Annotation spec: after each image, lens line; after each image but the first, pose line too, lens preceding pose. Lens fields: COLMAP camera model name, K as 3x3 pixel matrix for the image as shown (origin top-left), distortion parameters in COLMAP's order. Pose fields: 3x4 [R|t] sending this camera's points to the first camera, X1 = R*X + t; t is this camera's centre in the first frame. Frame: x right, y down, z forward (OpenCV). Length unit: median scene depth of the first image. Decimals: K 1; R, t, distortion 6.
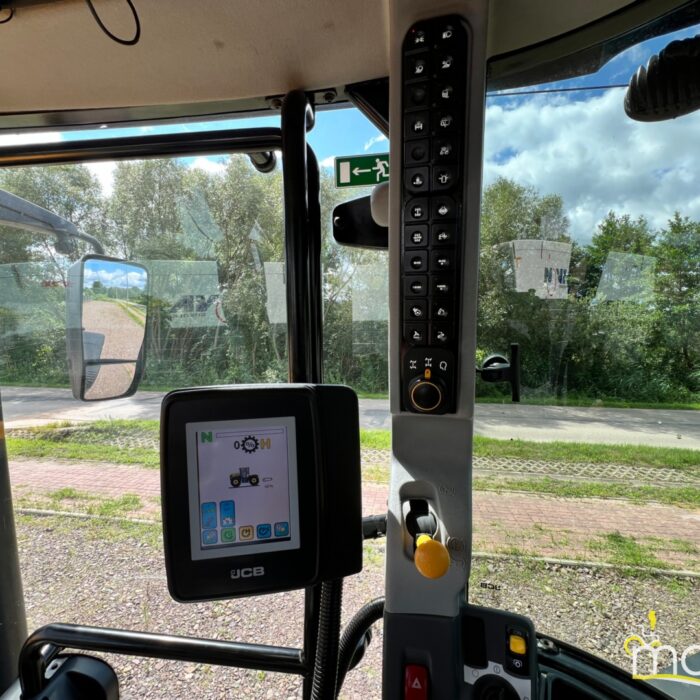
lens RADIAL K [[371.8, 0, 350.0], [0, 371.8, 350.0], [0, 0, 1]] dist [-0.007114, 0.000534]
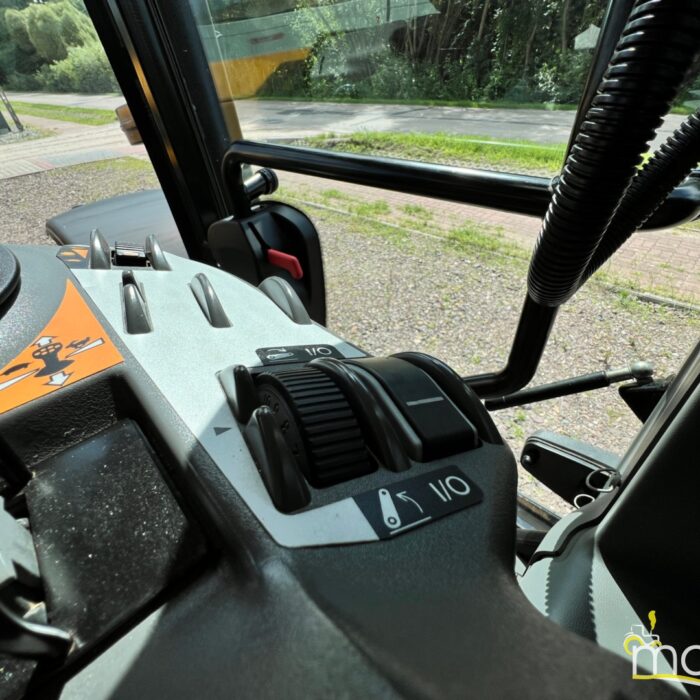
lens RADIAL K [[371.8, 0, 350.0], [0, 371.8, 350.0], [0, 0, 1]] dist [-0.007114, 0.000534]
pose [[0.815423, 0.309195, -0.489371, -0.005709], [0.061435, 0.794397, 0.604284, 0.085987], [0.575596, -0.522811, 0.628774, 0.049968]]
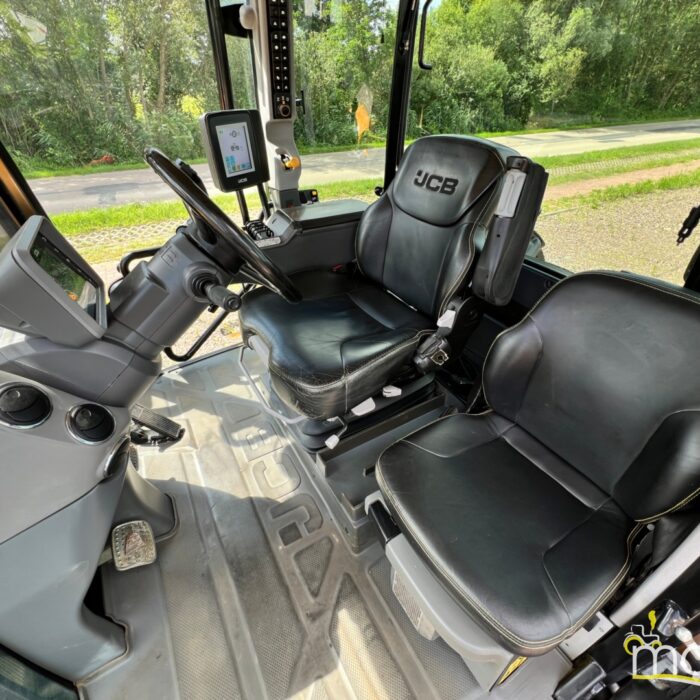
lens RADIAL K [[371.8, 0, 350.0], [0, 371.8, 350.0], [0, 0, 1]] dist [-0.007114, 0.000534]
pose [[0.772684, -0.375091, 0.512120, -1.340028], [0.014965, 0.817293, 0.576029, -0.015437], [-0.634615, -0.437424, 0.637122, -1.714507]]
